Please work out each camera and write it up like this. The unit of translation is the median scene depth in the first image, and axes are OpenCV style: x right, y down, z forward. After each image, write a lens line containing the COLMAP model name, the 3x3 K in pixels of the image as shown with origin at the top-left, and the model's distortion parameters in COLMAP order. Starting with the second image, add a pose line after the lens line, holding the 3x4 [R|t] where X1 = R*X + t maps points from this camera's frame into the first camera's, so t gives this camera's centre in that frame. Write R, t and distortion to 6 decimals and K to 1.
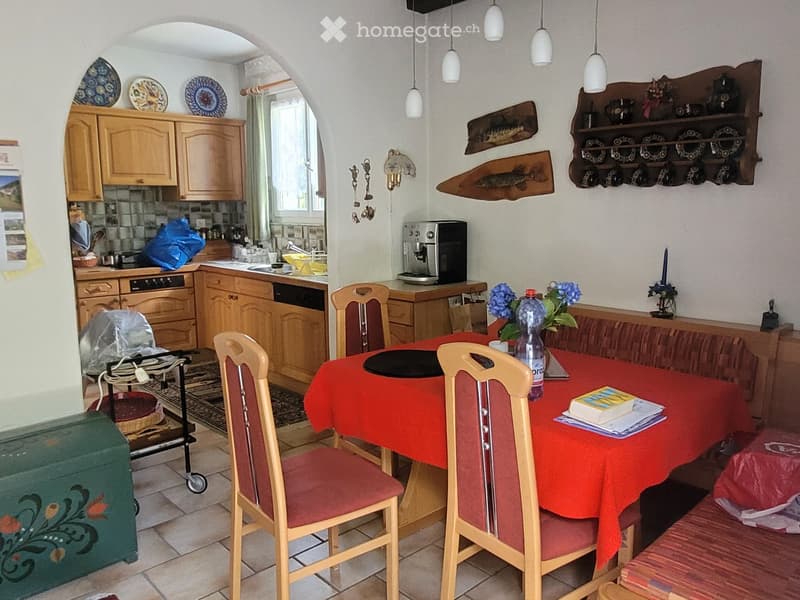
lens RADIAL K [[613.3, 0, 399.6], [0, 613.3, 294.1], [0, 0, 1]] dist [-0.010223, 0.017316]
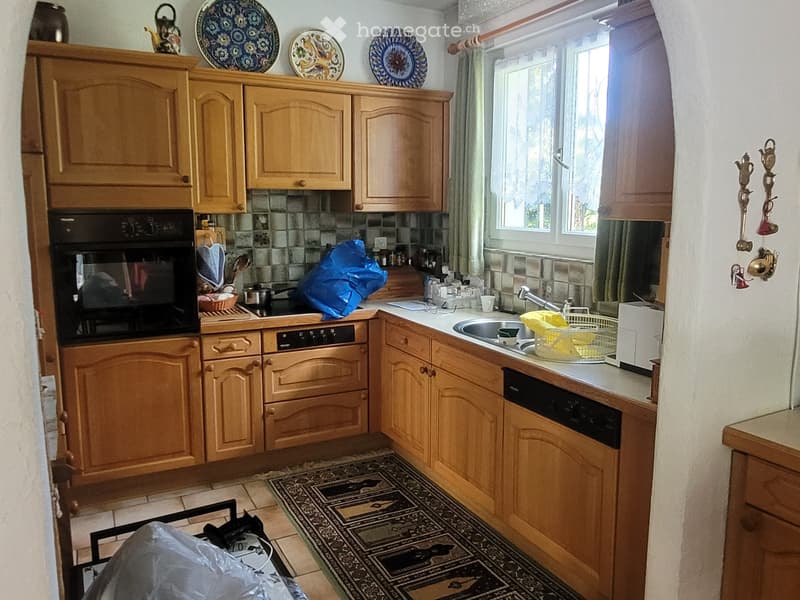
lens RADIAL K [[613.3, 0, 401.8], [0, 613.3, 299.8], [0, 0, 1]] dist [-0.010223, 0.017316]
pose [[0.965300, 0.052771, -0.255754, -0.132580], [-0.049379, 0.998586, 0.019669, -0.073544], [0.256431, -0.006357, 0.966542, 0.366767]]
